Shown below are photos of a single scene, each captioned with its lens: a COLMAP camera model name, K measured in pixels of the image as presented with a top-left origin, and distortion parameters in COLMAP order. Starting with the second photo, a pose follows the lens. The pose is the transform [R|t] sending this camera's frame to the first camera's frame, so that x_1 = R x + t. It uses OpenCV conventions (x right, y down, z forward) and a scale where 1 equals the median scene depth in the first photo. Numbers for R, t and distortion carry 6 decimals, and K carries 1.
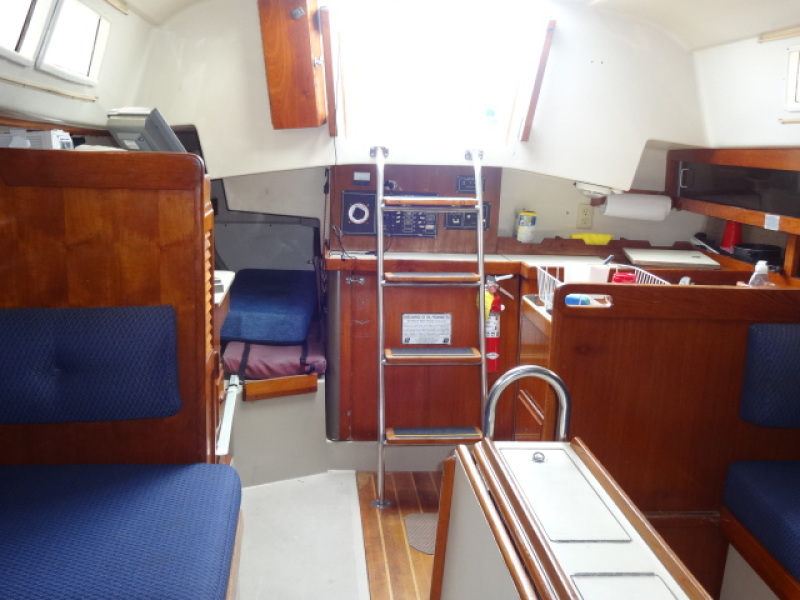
lens RADIAL K [[836.6, 0, 400.0], [0, 836.6, 300.0], [0, 0, 1]] dist [0.000192, -0.010347]
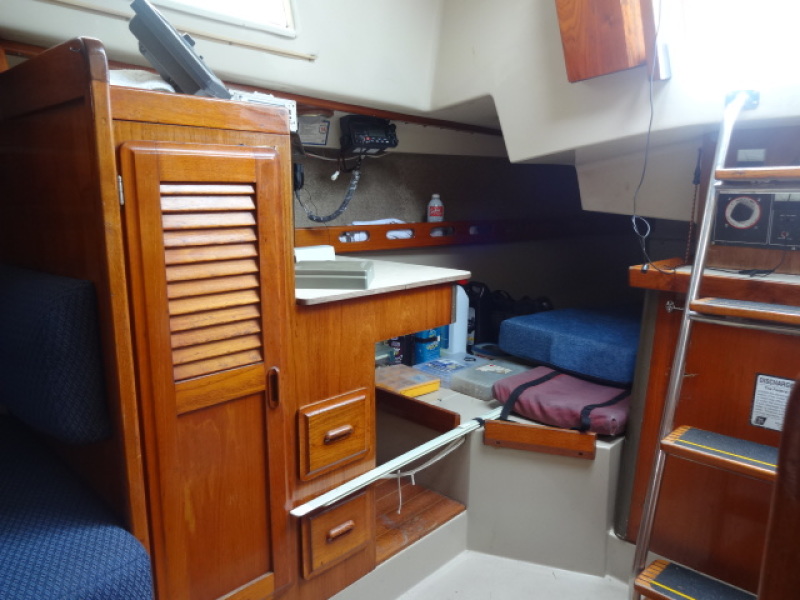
lens RADIAL K [[590.2, 0, 400.0], [0, 590.2, 300.0], [0, 0, 1]] dist [0.005739, 0.005938]
pose [[0.655753, 0.107564, -0.747274, 0.146679], [-0.126901, 0.991420, 0.031347, -0.016324], [0.744234, 0.074274, 0.663777, 0.544767]]
